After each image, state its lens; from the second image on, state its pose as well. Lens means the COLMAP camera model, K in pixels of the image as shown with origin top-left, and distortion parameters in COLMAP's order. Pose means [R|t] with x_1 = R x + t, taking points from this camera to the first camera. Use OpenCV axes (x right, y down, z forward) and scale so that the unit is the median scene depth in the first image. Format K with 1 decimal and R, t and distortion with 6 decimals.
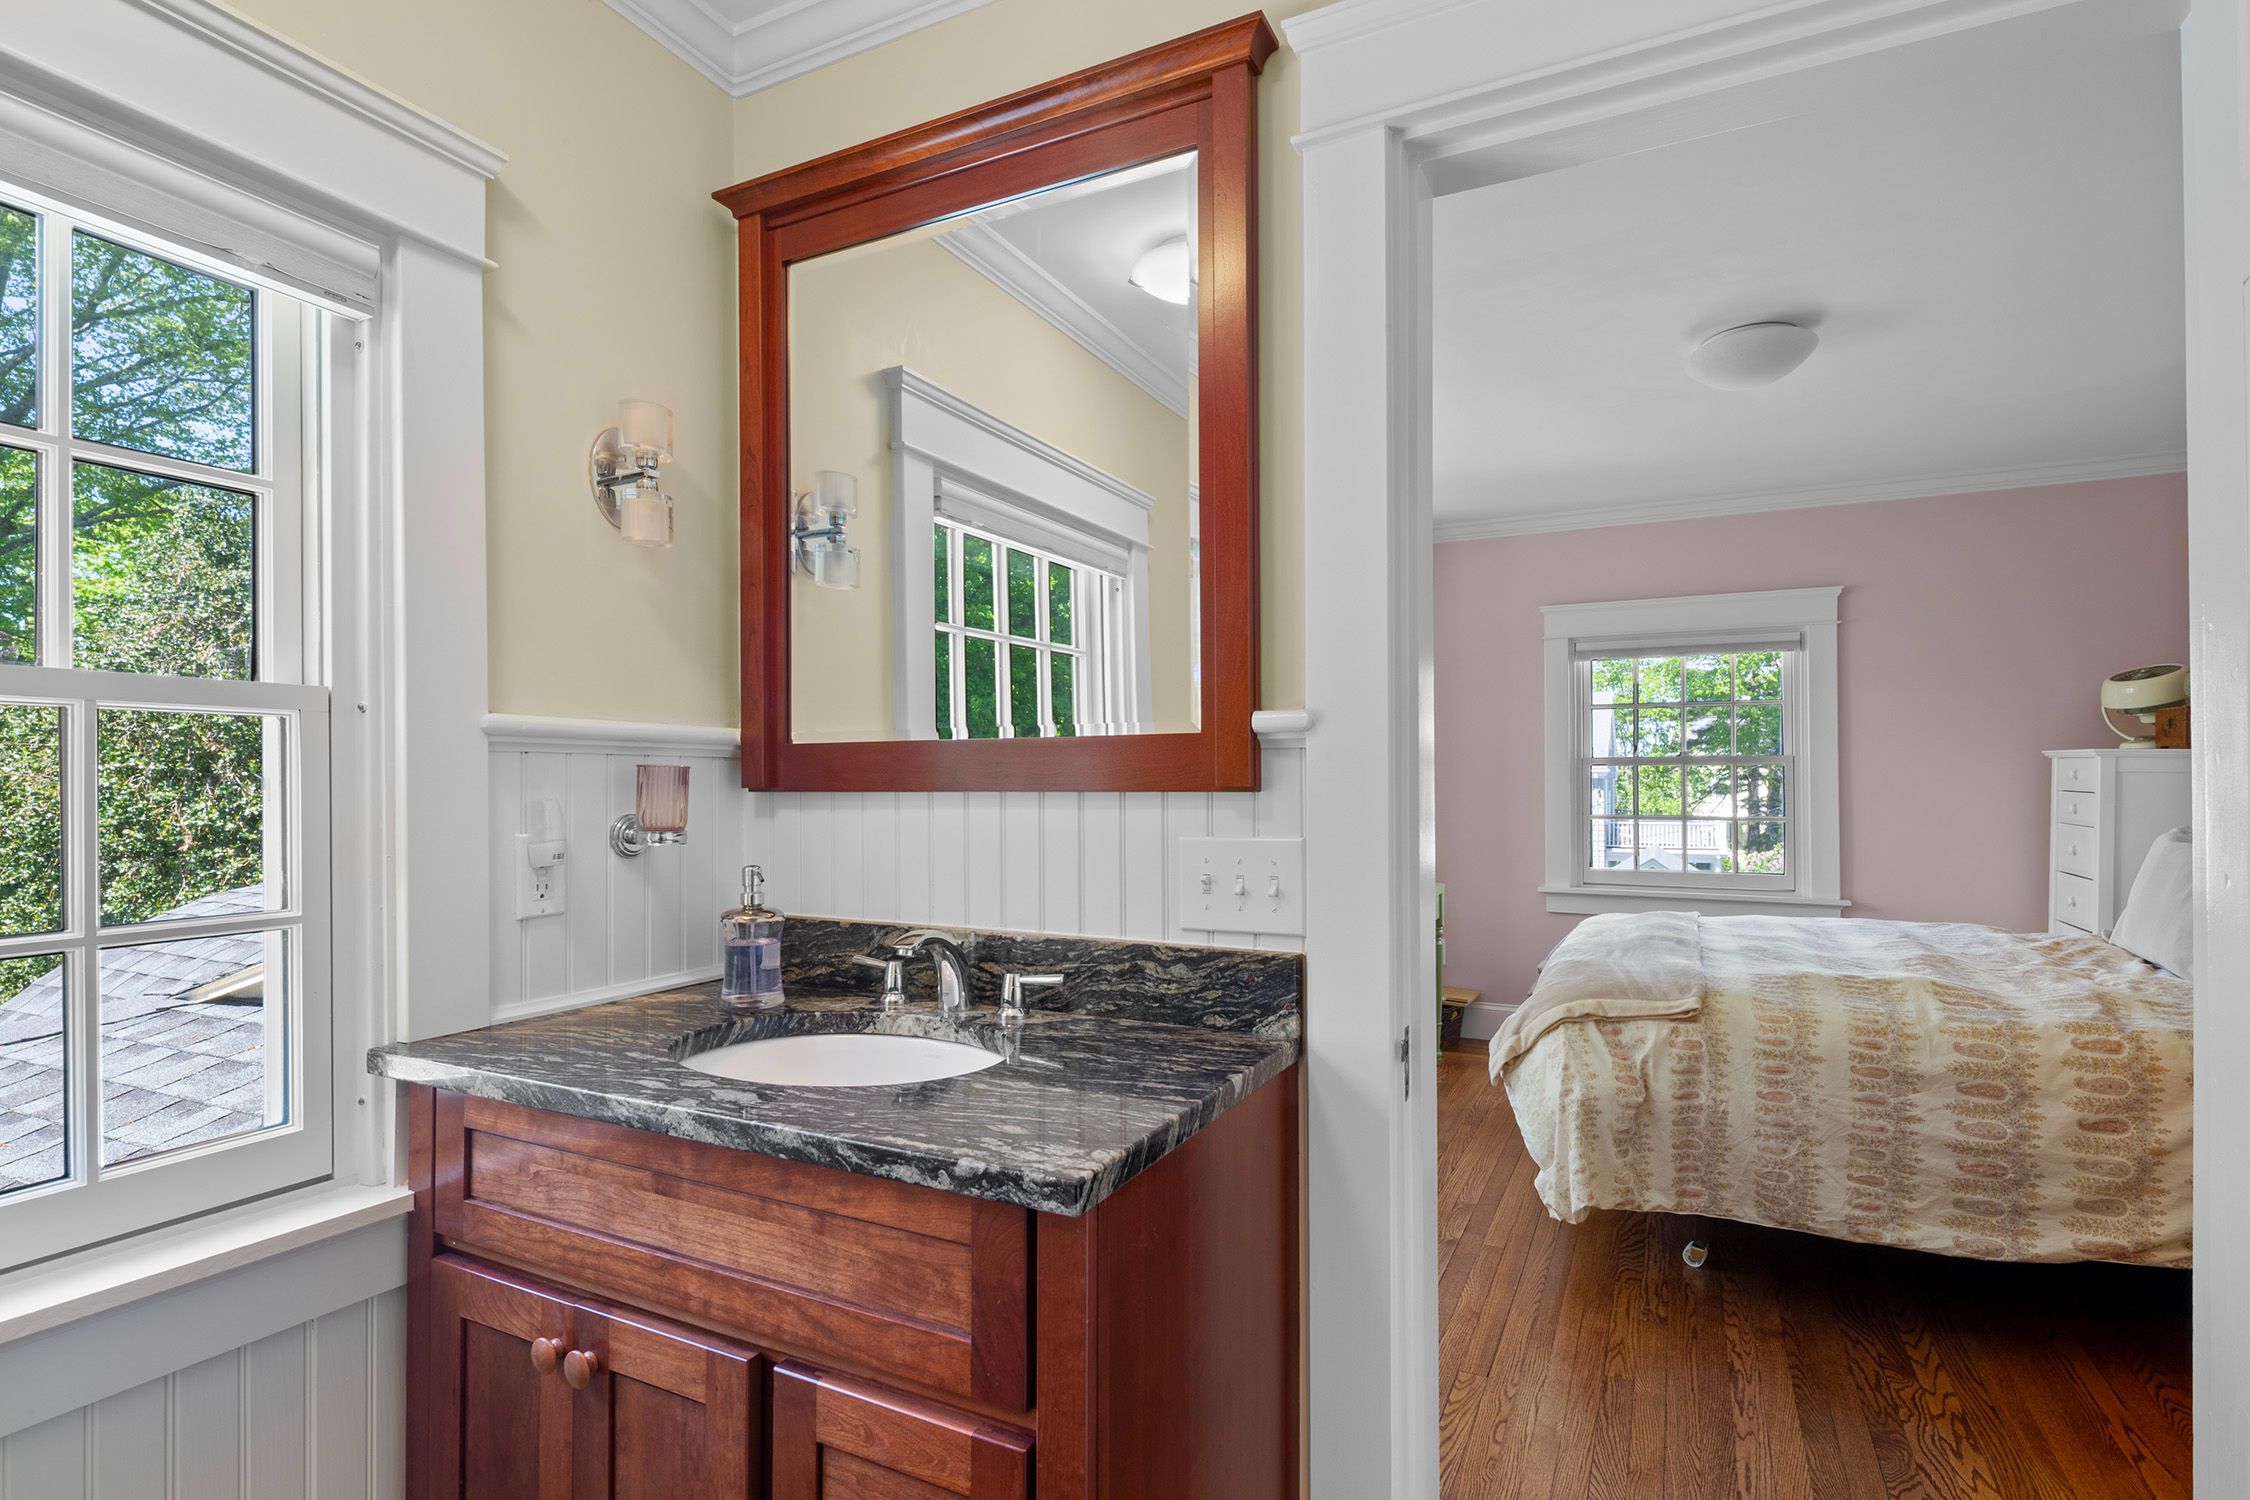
lens RADIAL K [[1086.7, 0, 1146.6], [0, 1086.7, 751.0], [0, 0, 1]] dist [0.012360, -0.003331]
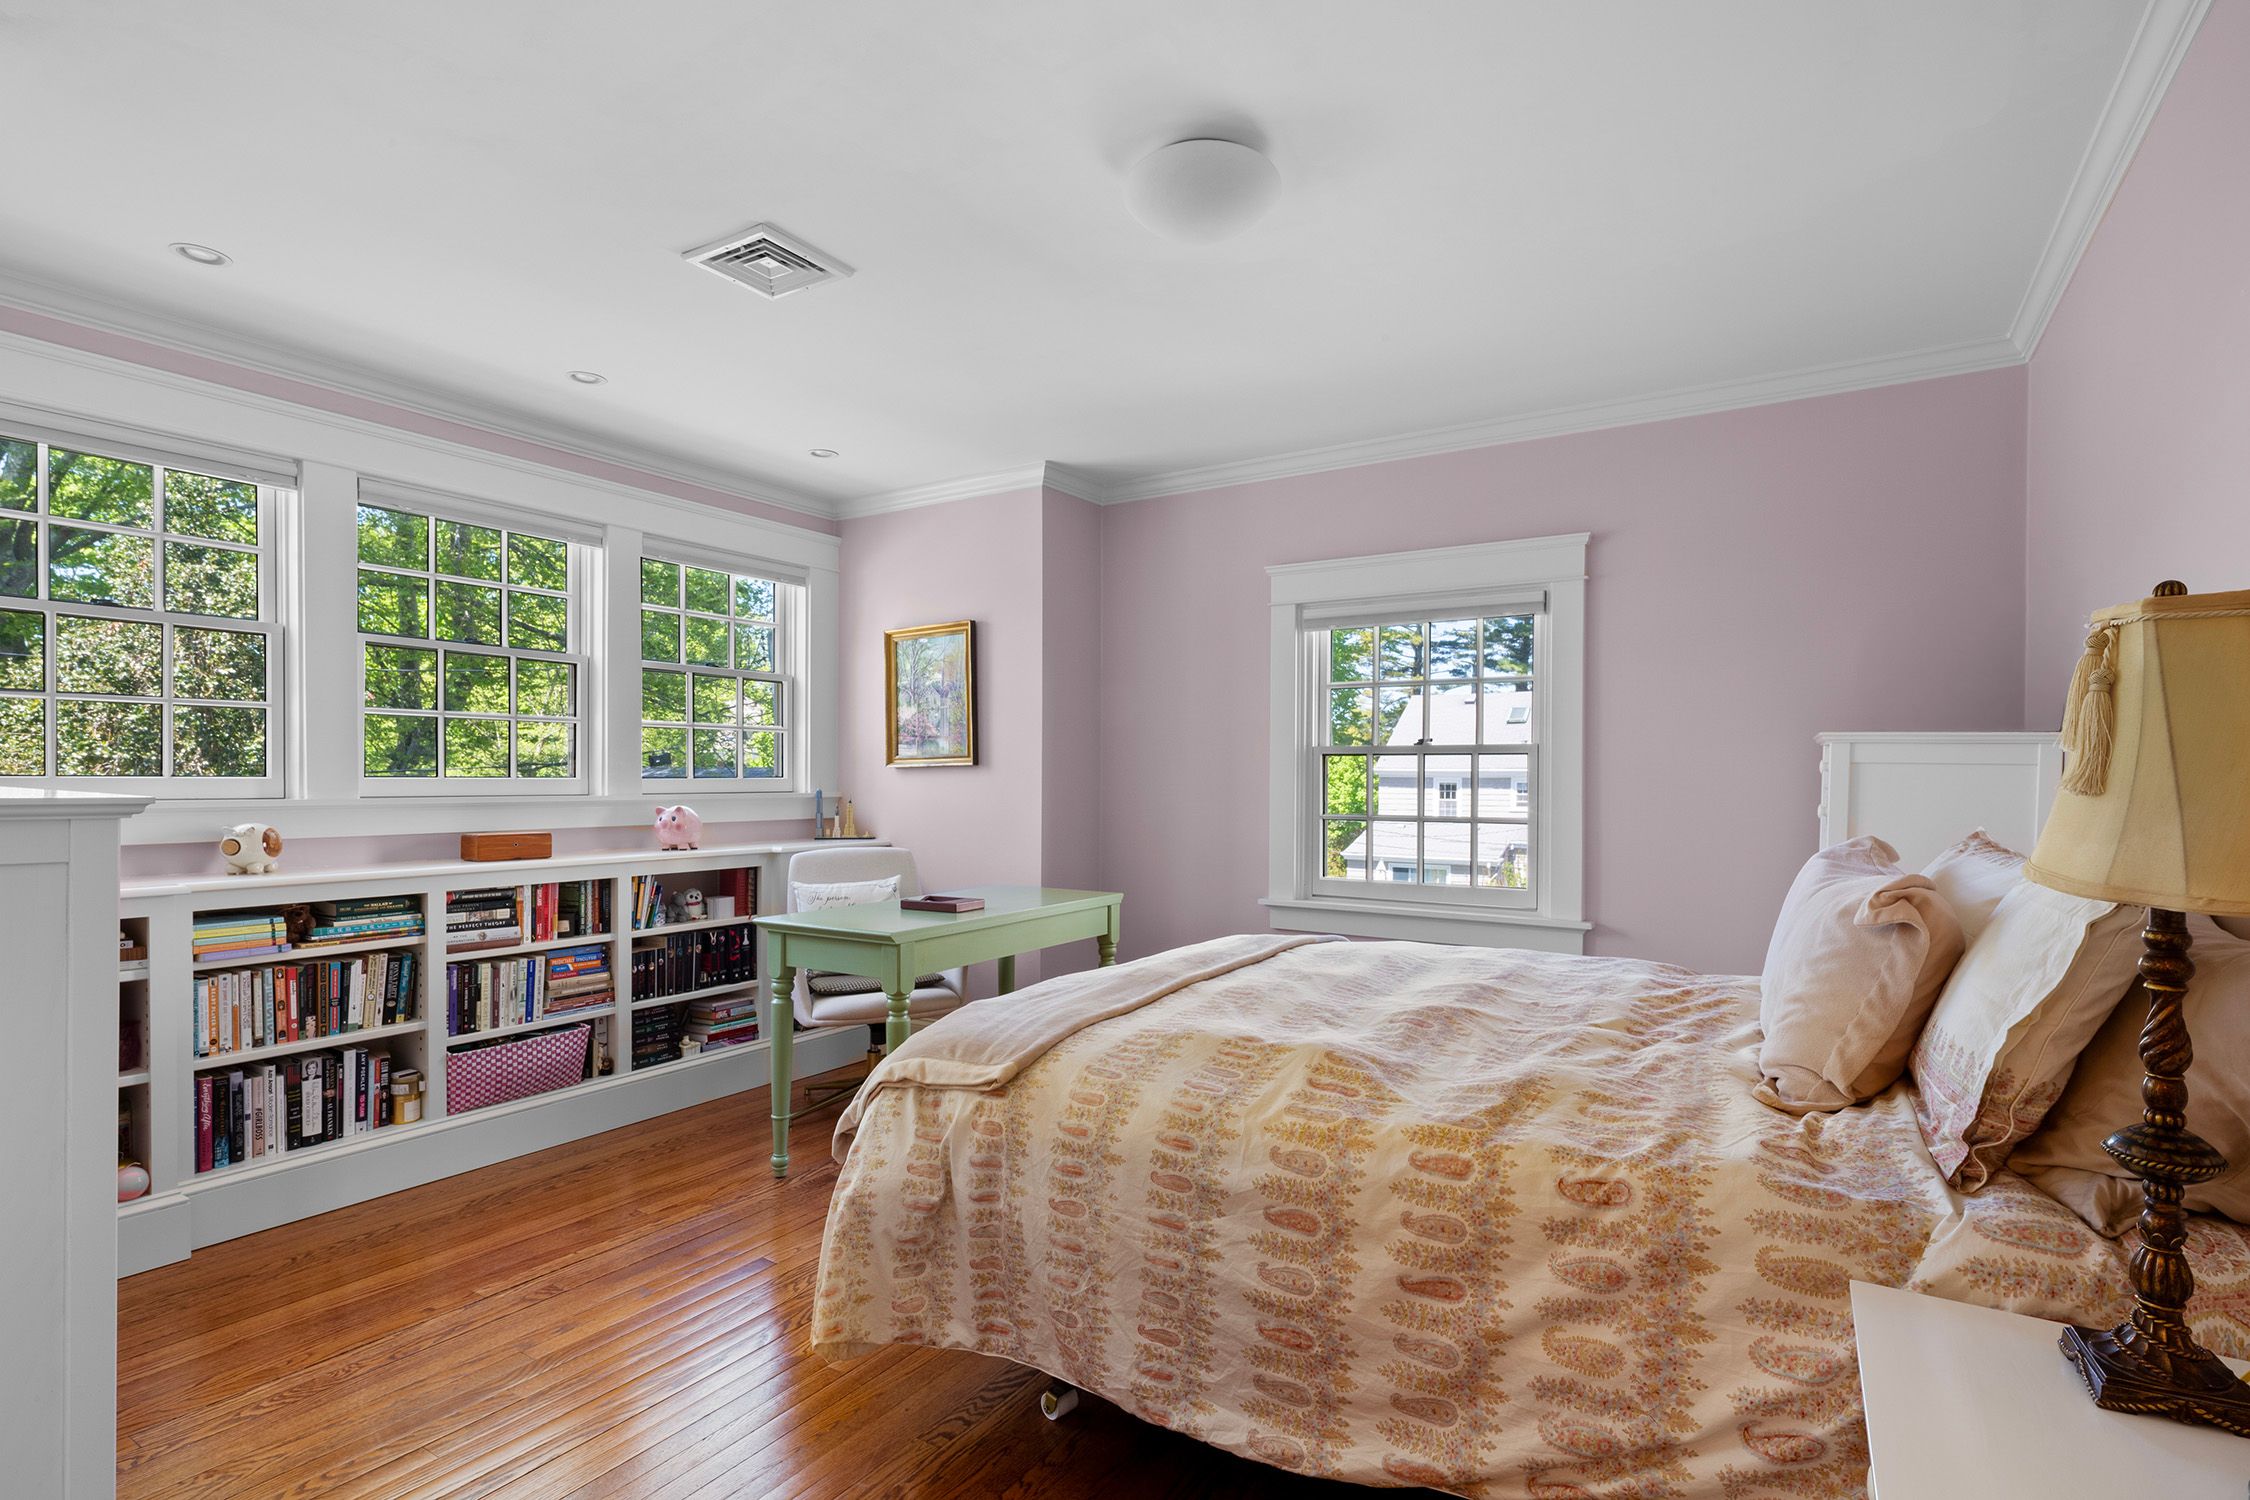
lens RADIAL K [[1086.7, 0, 1108.3], [0, 1086.7, 769.6], [0, 0, 1]] dist [0.012360, -0.003331]
pose [[0.994334, 0.005617, -0.106156, 0.700391], [-0.003474, 0.999787, 0.020364, 0.015359], [0.106248, -0.019880, 0.994141, 0.309537]]
